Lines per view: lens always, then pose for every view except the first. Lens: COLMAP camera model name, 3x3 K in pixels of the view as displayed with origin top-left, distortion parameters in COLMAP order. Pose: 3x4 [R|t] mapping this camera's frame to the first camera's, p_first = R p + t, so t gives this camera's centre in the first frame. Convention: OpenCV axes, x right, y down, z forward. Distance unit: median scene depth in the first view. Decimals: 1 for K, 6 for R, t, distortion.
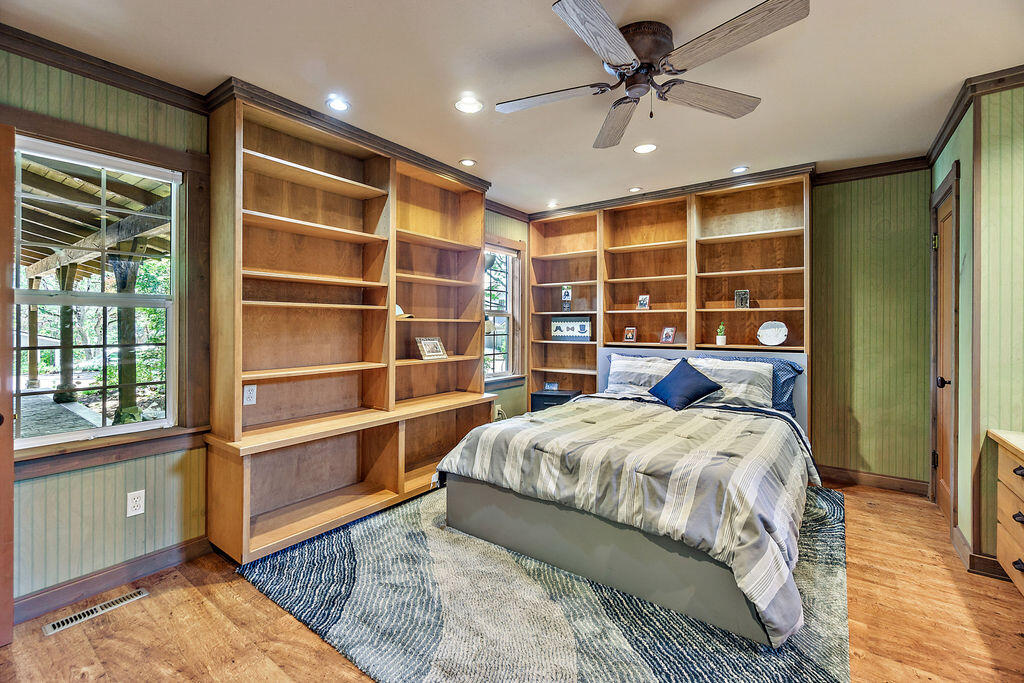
lens RADIAL K [[444.3, 0, 504.2], [0, 444.3, 324.2], [0, 0, 1]] dist [-0.008807, 0.001708]
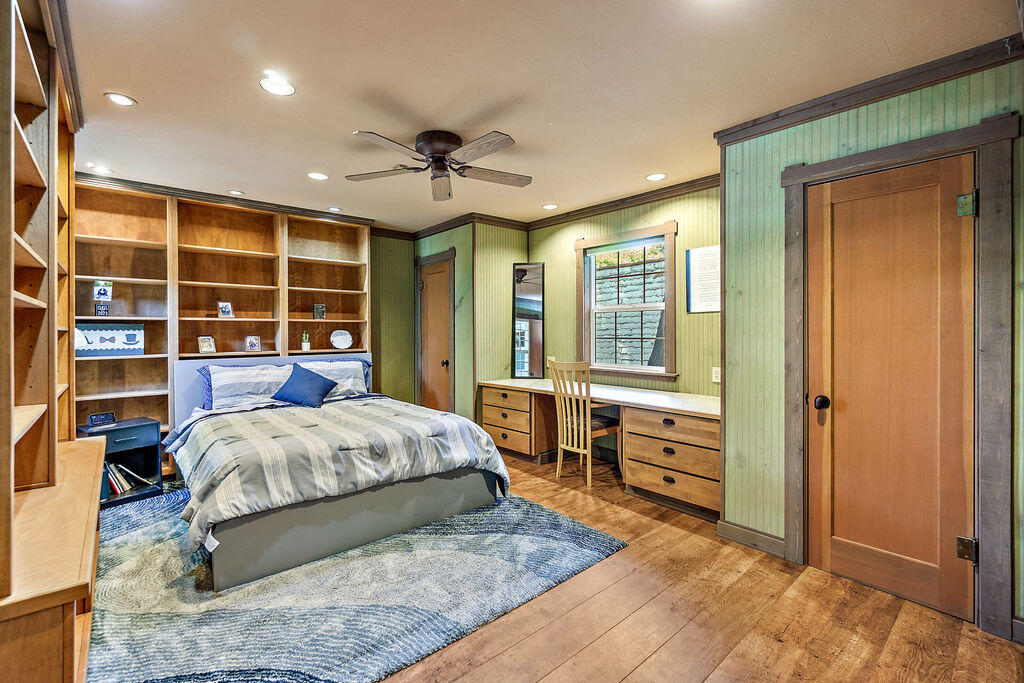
lens RADIAL K [[444.3, 0, 509.4], [0, 444.3, 335.3], [0, 0, 1]] dist [-0.008807, 0.001708]
pose [[0.214814, -0.010271, 0.976601, -0.543848], [0.001910, 0.999947, 0.010097, -0.003921], [-0.976653, -0.000303, 0.214822, 0.230763]]
